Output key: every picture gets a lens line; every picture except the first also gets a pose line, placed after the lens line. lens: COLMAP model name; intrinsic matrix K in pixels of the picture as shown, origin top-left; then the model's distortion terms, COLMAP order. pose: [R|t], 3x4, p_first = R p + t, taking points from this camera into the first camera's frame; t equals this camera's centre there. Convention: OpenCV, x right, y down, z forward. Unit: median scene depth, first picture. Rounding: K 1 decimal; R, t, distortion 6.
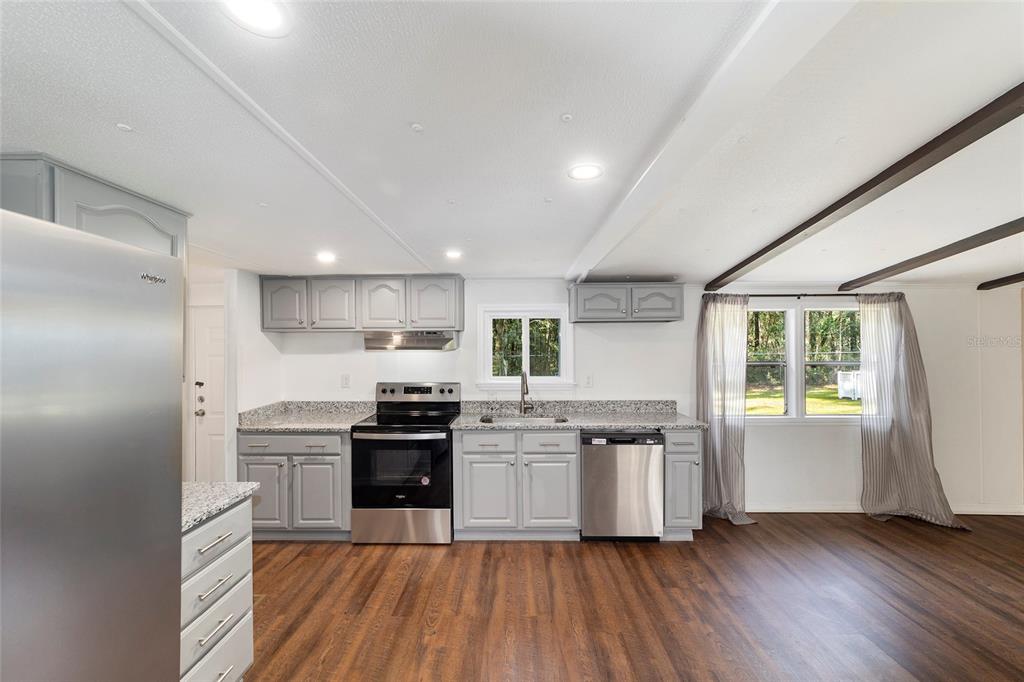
lens RADIAL K [[399.2, 0, 508.3], [0, 399.2, 345.4], [0, 0, 1]] dist [-0.016381, 0.008378]
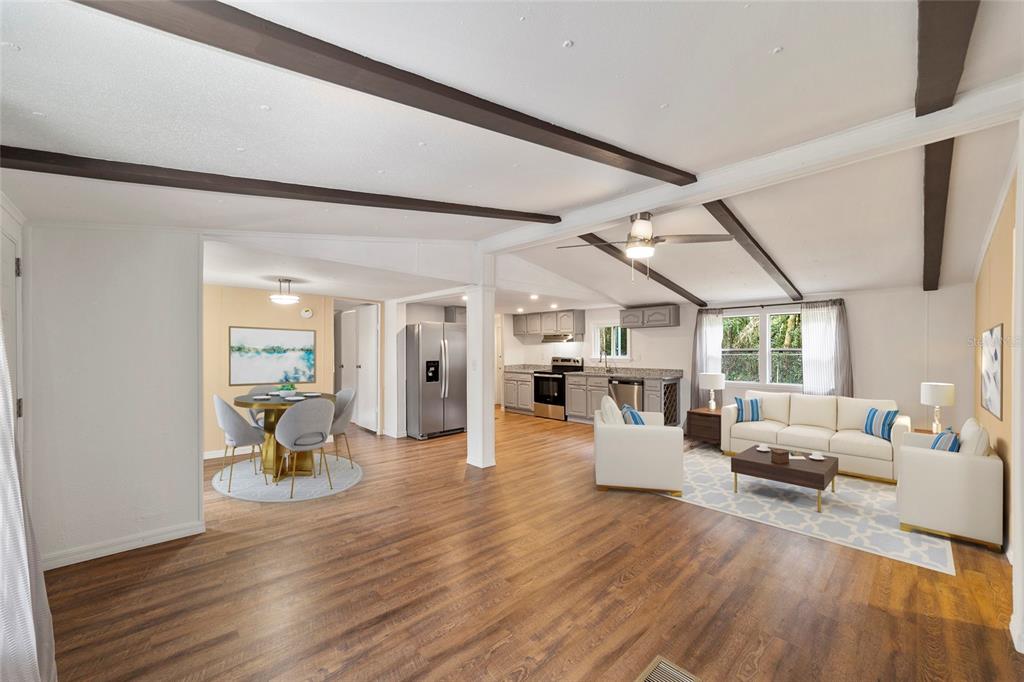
lens RADIAL K [[399.2, 0, 508.3], [0, 399.2, 345.4], [0, 0, 1]] dist [-0.016381, 0.008378]
pose [[0.699733, -0.005315, -0.714385, 1.256081], [0.003578, 0.999986, -0.003935, 0.036514], [0.714396, 0.000197, 0.699742, -0.890011]]
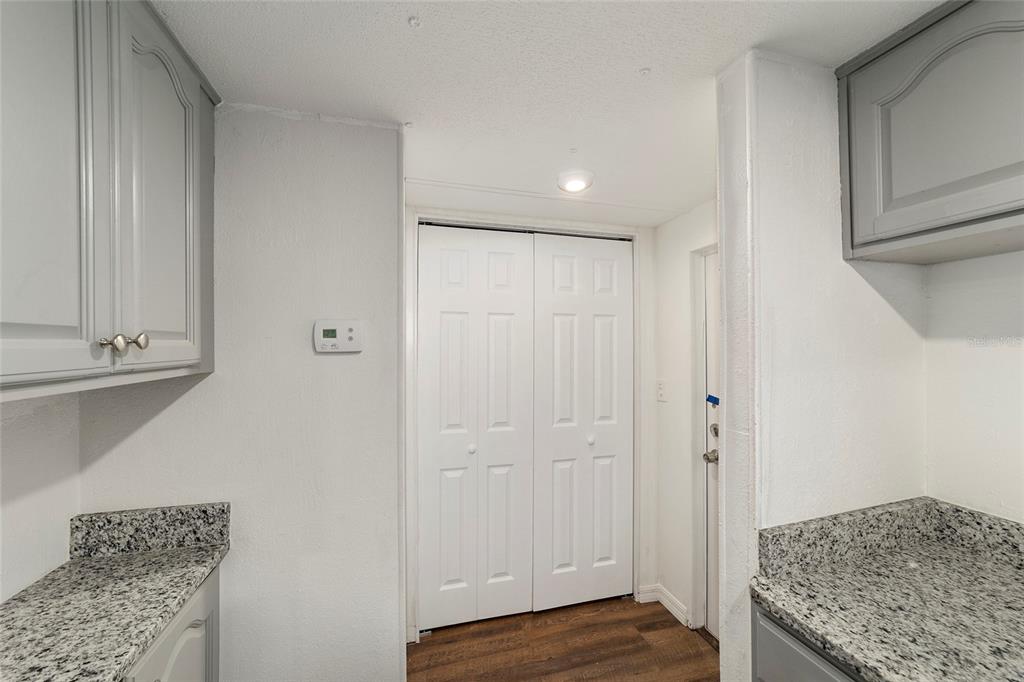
lens RADIAL K [[399.2, 0, 508.3], [0, 399.2, 345.4], [0, 0, 1]] dist [-0.016381, 0.008378]
pose [[0.296501, 0.000792, -0.955032, -0.425656], [0.002773, 0.999995, 0.001690, 0.029113], [0.955028, -0.003149, 0.296498, 0.691052]]
